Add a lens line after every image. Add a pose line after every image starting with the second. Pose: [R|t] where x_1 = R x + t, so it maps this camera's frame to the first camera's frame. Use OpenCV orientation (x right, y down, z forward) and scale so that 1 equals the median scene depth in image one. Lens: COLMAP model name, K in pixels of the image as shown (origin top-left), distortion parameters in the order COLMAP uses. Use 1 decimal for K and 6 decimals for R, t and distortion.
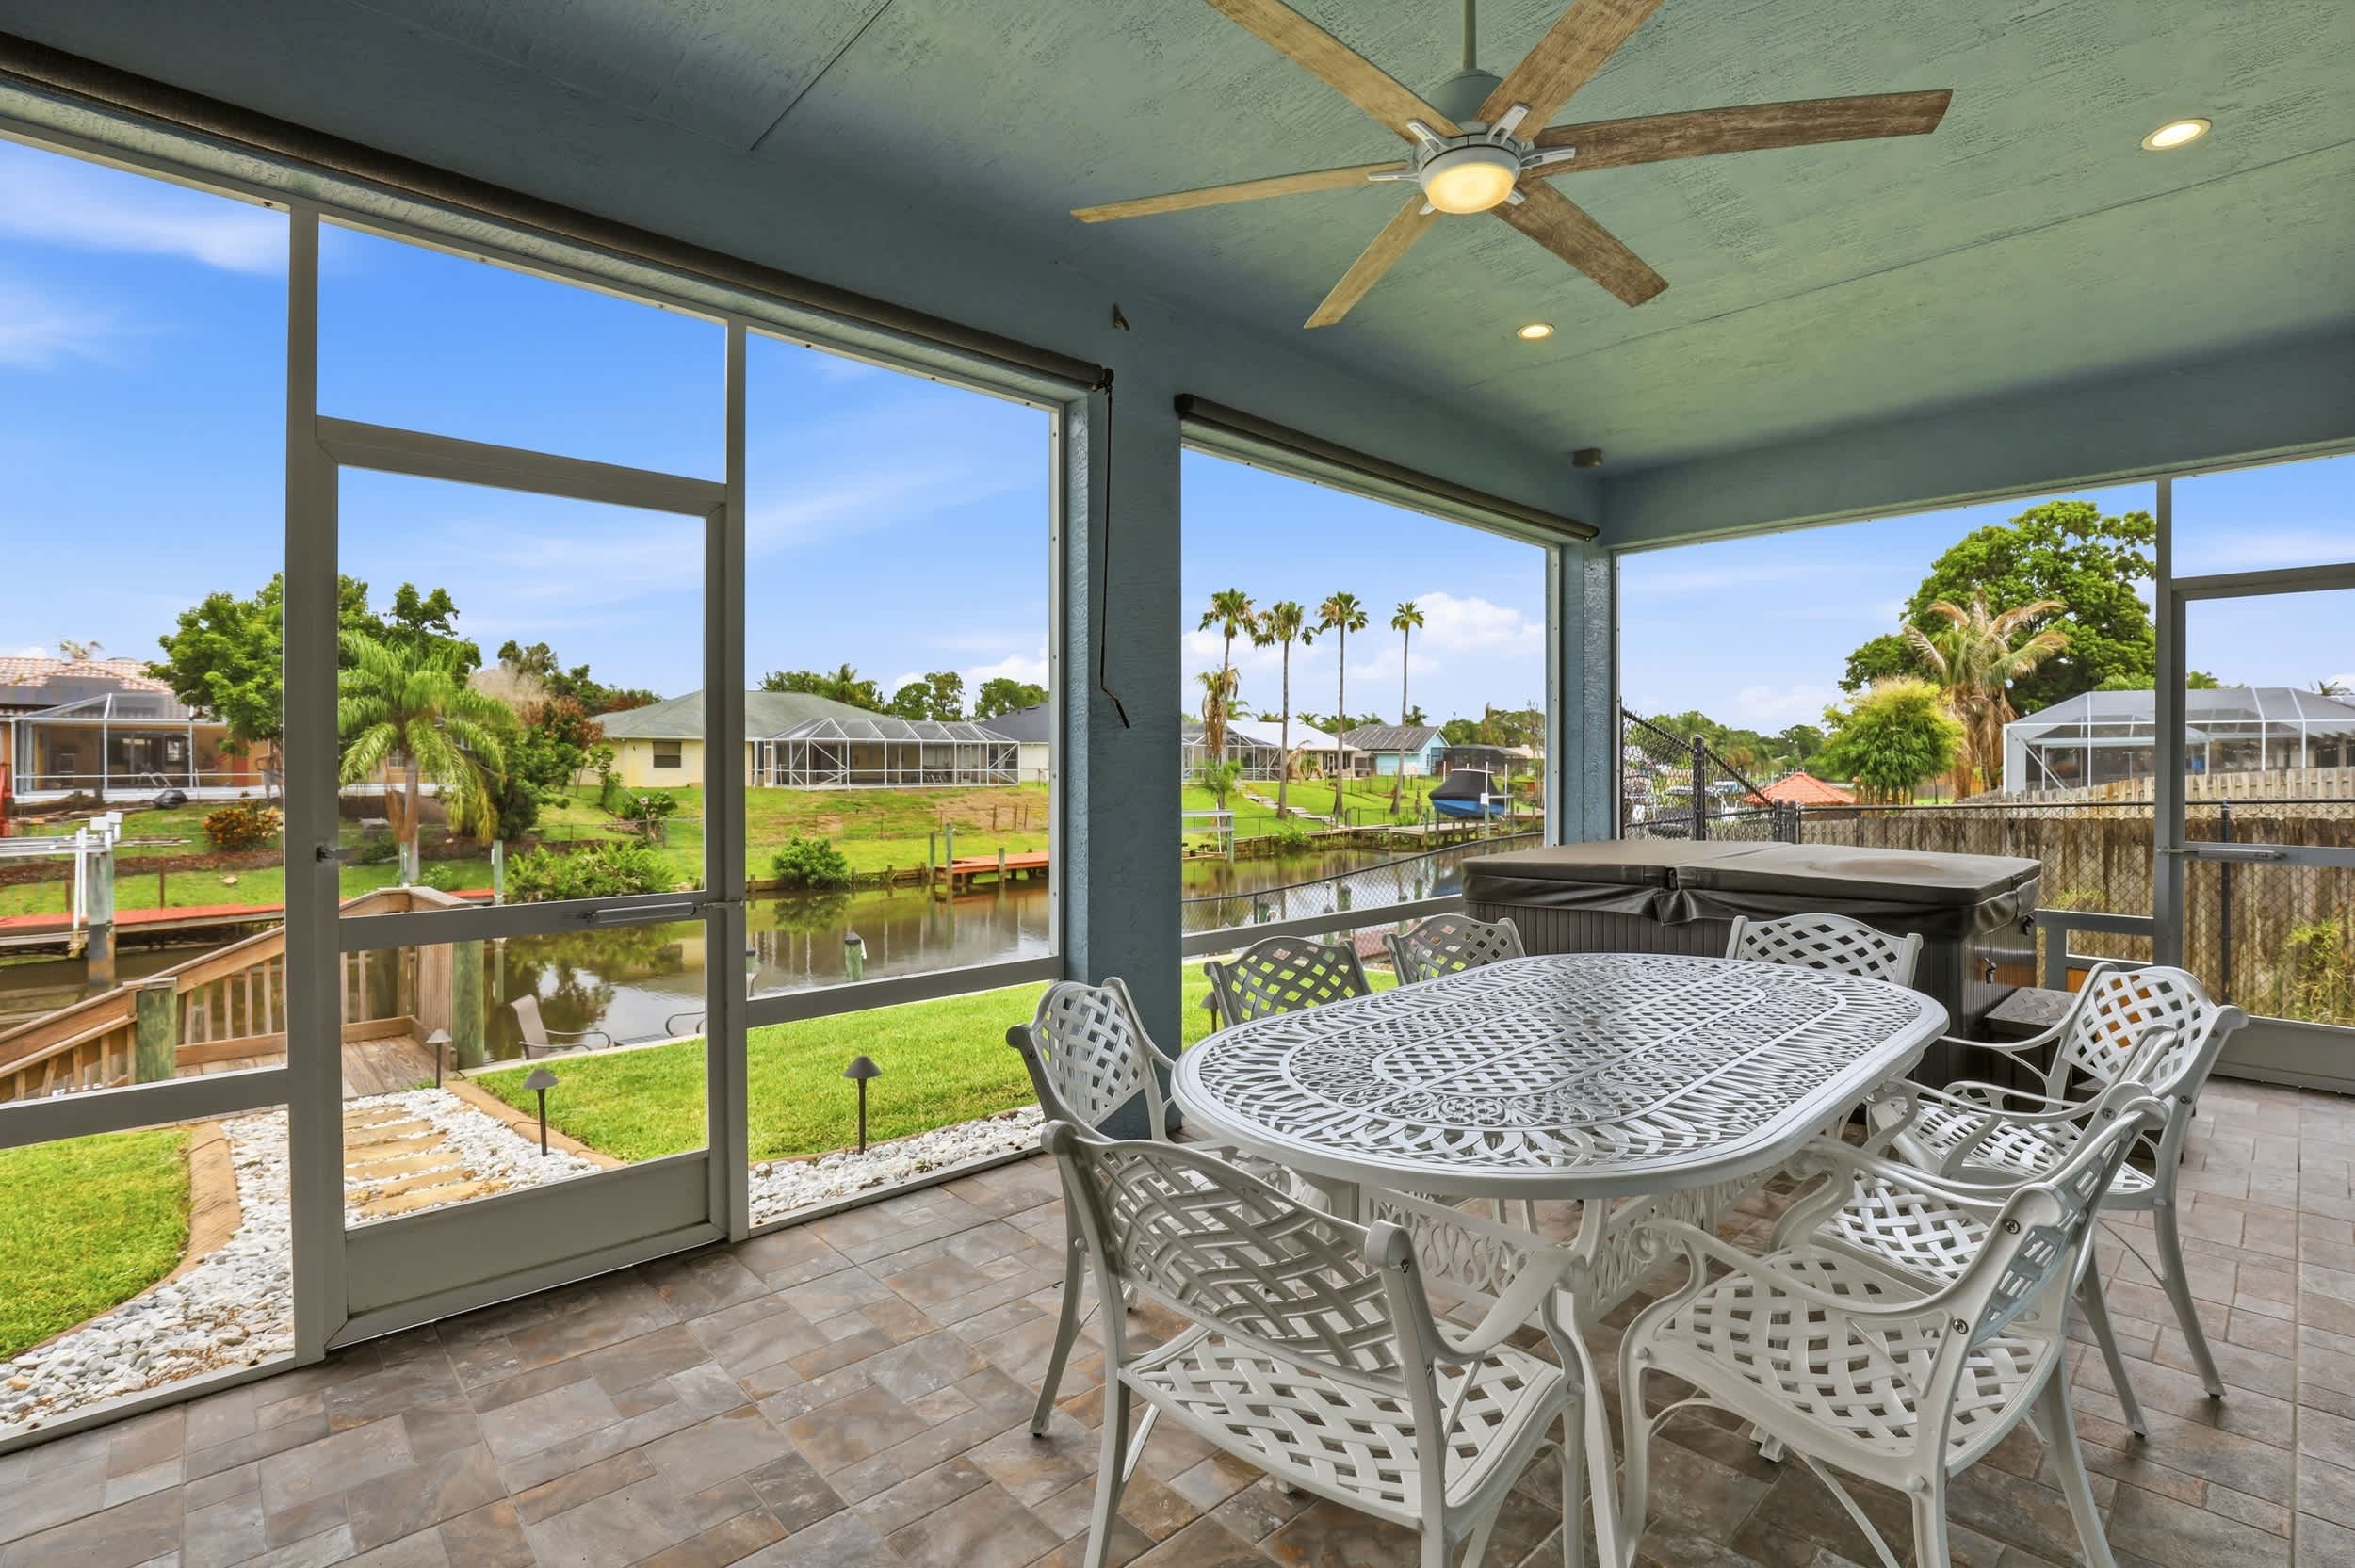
lens RADIAL K [[1080.6, 0, 1190.6], [0, 1080.6, 767.9], [0, 0, 1]] dist [-0.034013, 0.006221]
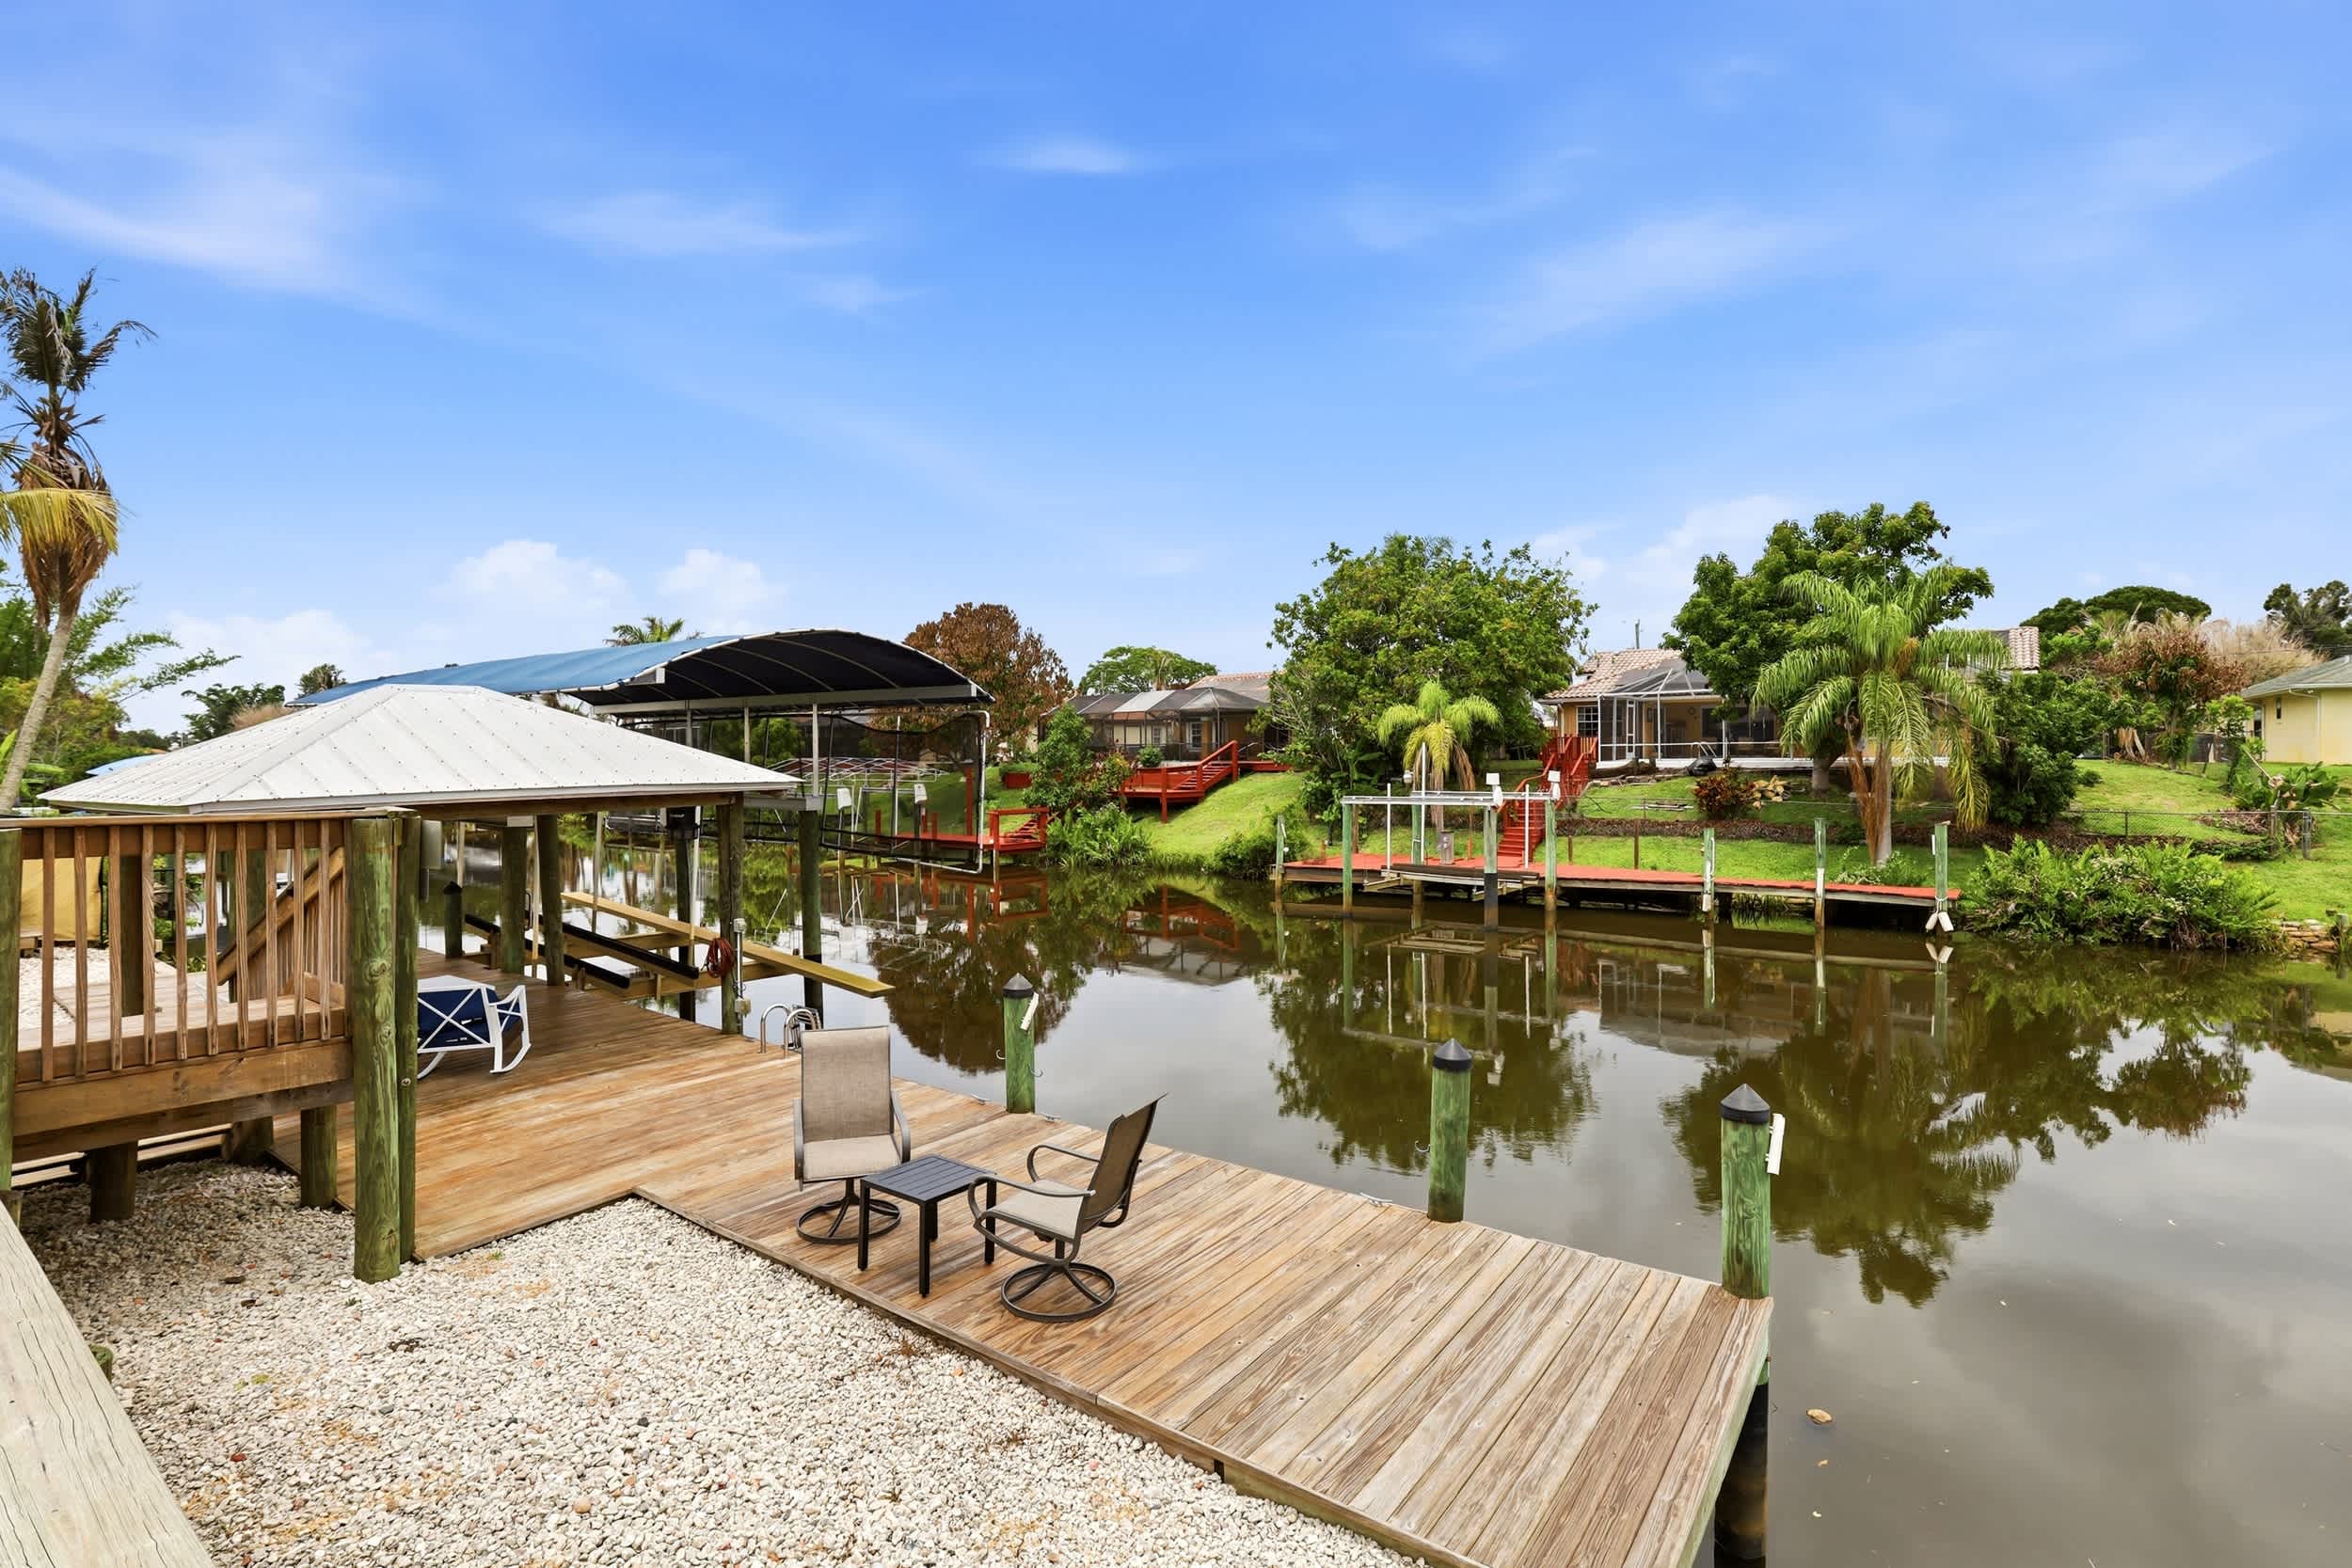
lens RADIAL K [[1095.7, 0, 1189.5], [0, 1095.7, 774.0], [0, 0, 1]] dist [-0.021956, -0.000076]
pose [[0.163697, 0.015057, -0.986396, 0.001475], [0.001552, 0.999878, 0.015521, 0.020610], [0.986509, -0.004071, 0.163653, 0.350506]]
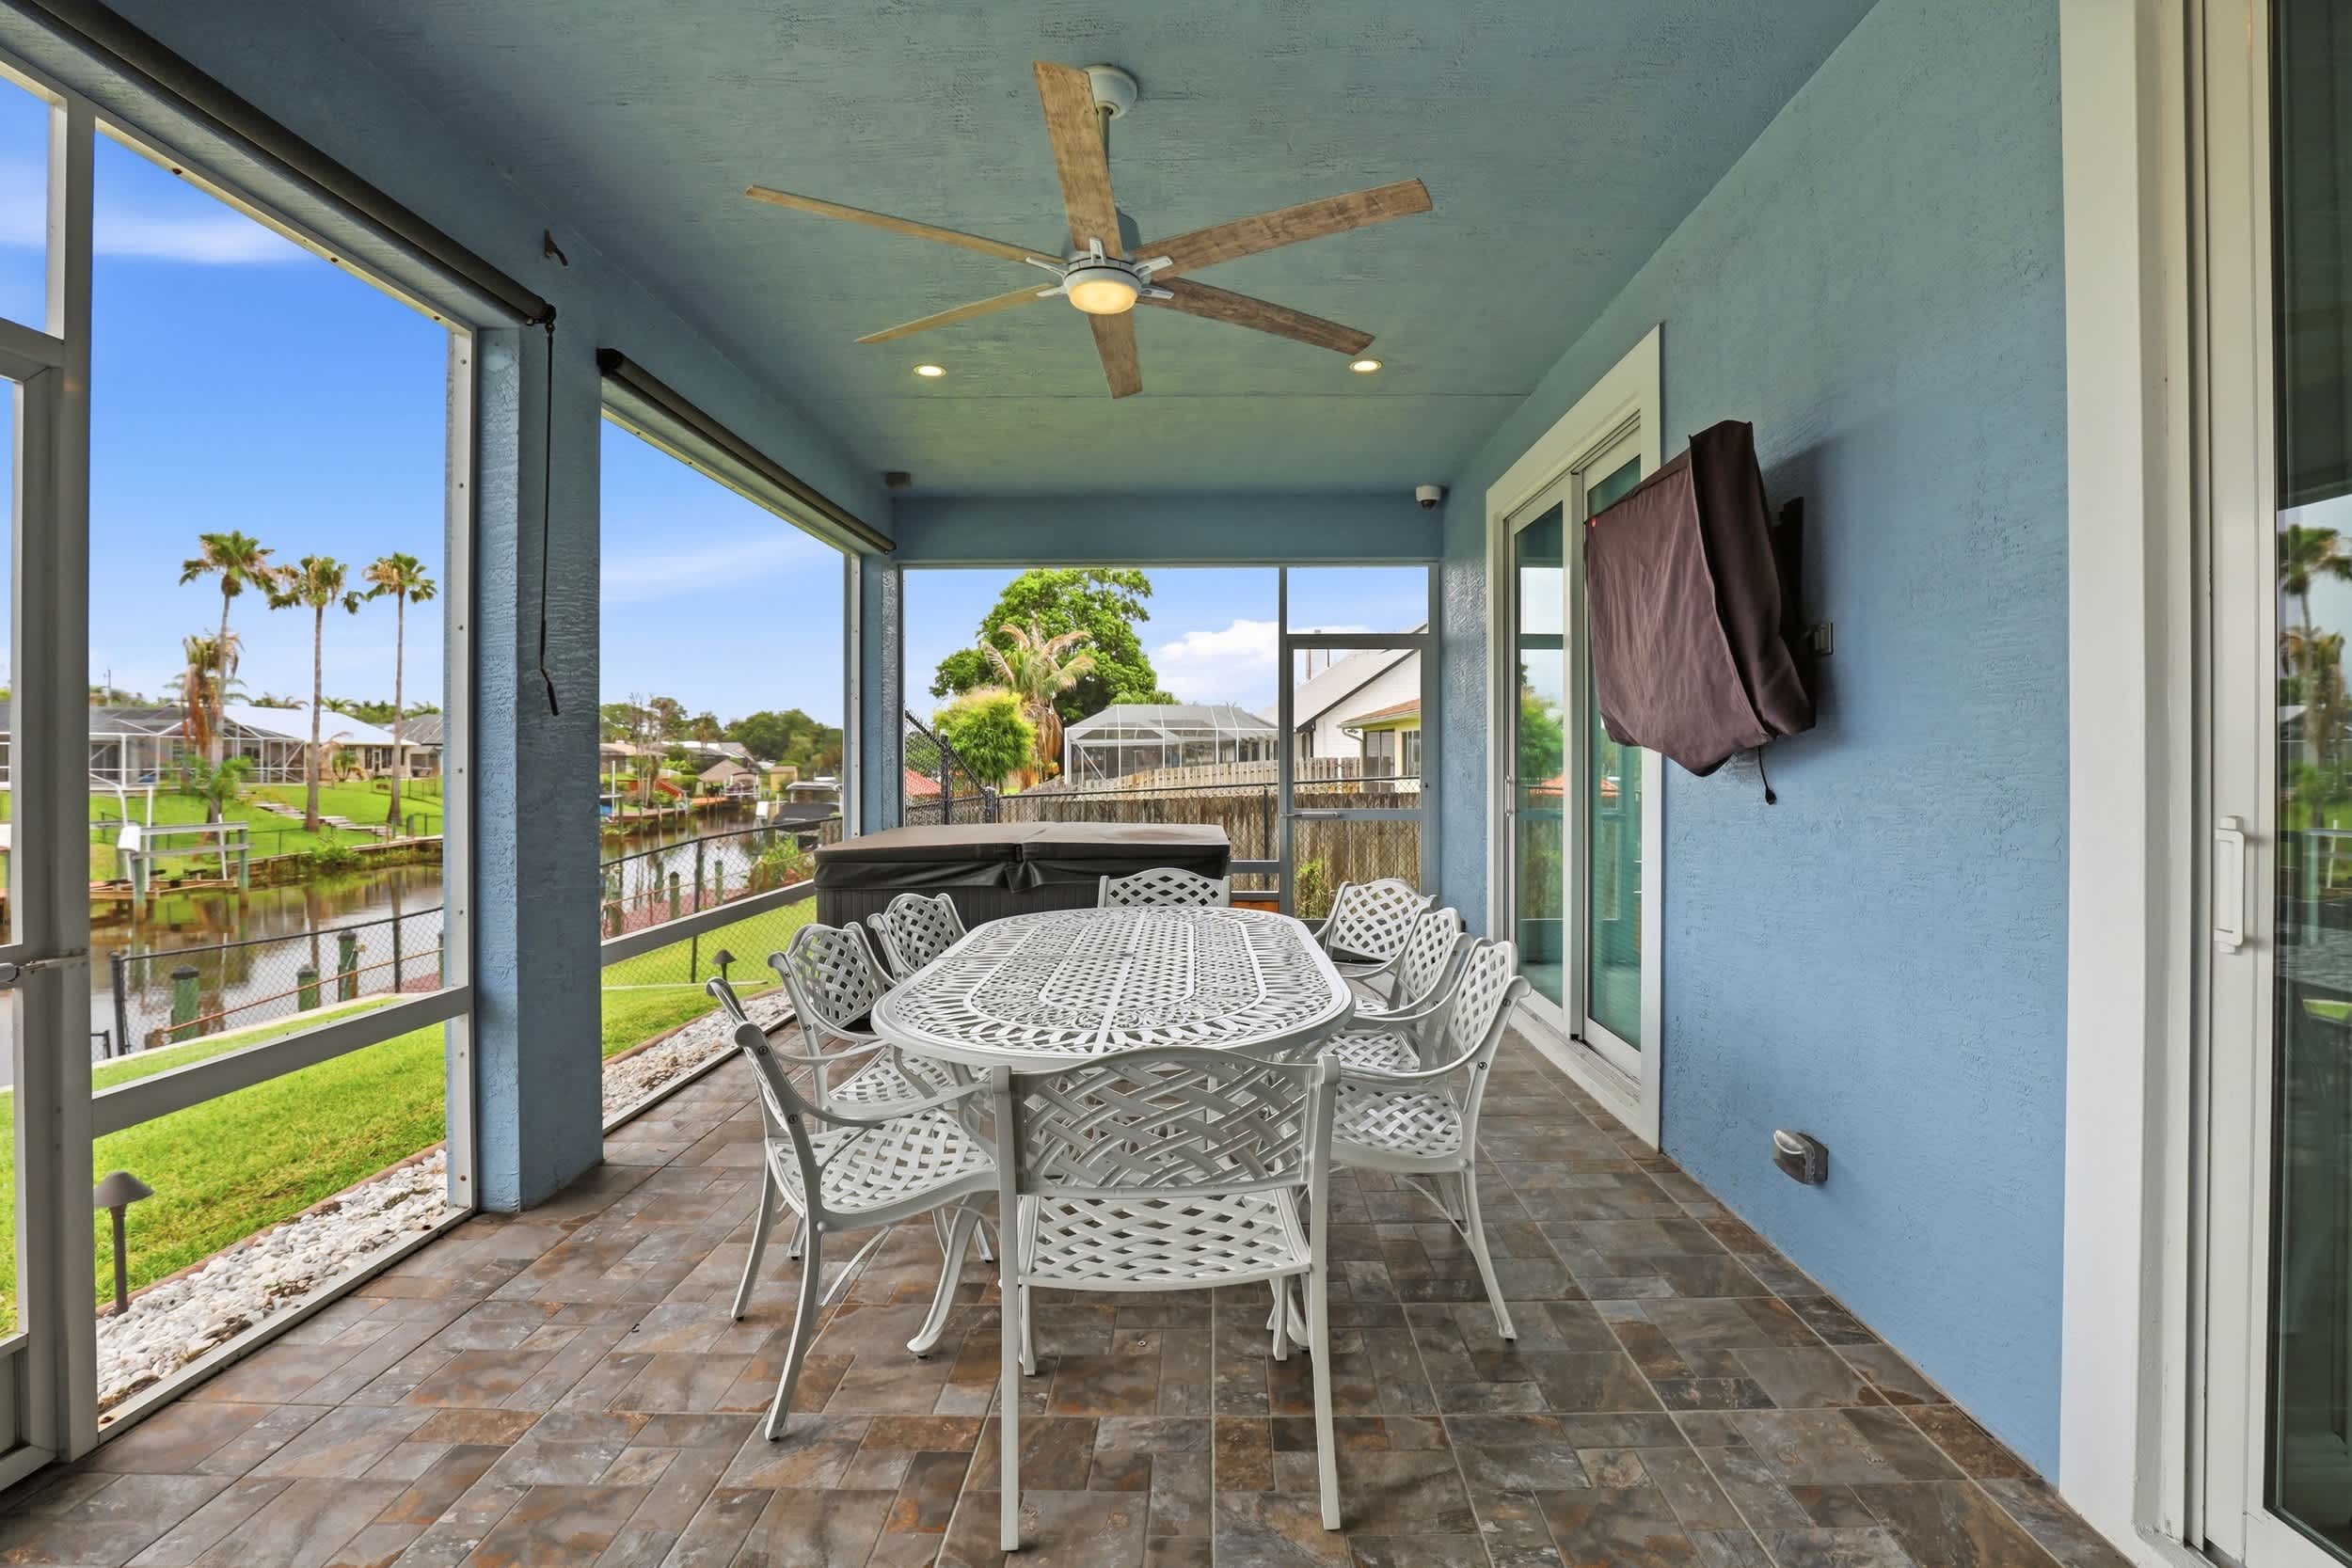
lens RADIAL K [[1079.3, 0, 1189.0], [0, 1079.3, 767.9], [0, 0, 1]] dist [-0.034013, 0.006221]
pose [[0.701830, -0.007119, 0.712309, -0.036369], [0.005026, 0.999975, 0.005041, 0.000386], [-0.712327, 0.000042, 0.701848, 0.002728]]
